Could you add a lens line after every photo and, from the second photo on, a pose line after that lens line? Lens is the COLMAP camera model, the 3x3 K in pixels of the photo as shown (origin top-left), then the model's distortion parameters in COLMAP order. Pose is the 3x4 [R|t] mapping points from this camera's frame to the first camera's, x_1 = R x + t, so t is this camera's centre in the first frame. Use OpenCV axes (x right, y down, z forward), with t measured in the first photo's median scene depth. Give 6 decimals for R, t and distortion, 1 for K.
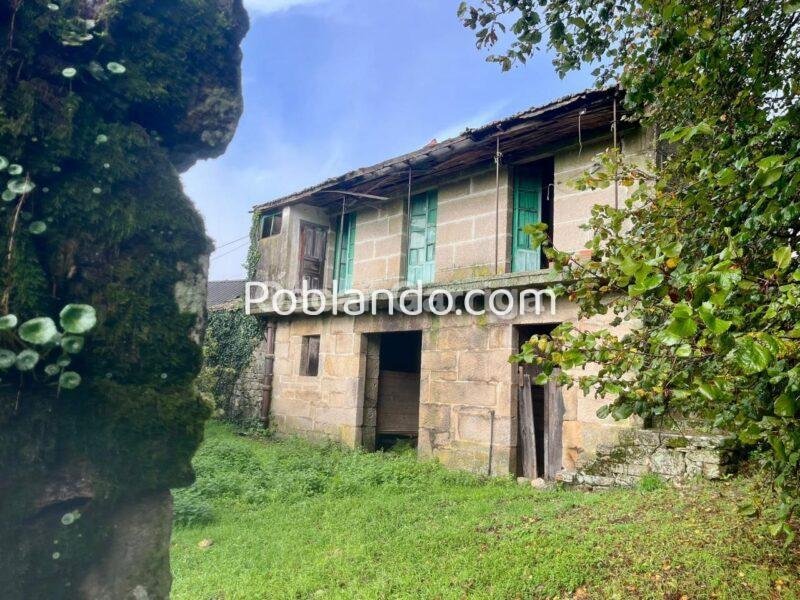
lens RADIAL K [[609.0, 0, 400.0], [0, 609.0, 300.0], [0, 0, 1]] dist [0.053196, -0.090523]
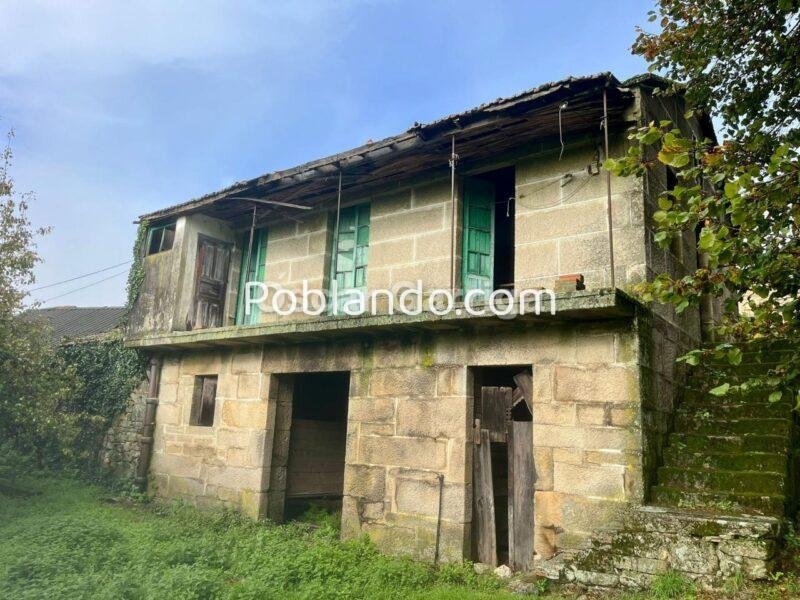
lens RADIAL K [[609.0, 0, 400.0], [0, 609.0, 300.0], [0, 0, 1]] dist [0.053196, -0.090523]
pose [[0.987185, 0.028800, 0.156959, -0.027702], [-0.019569, 0.998004, -0.060043, 0.002699], [-0.158375, 0.056202, 0.985778, 0.187624]]
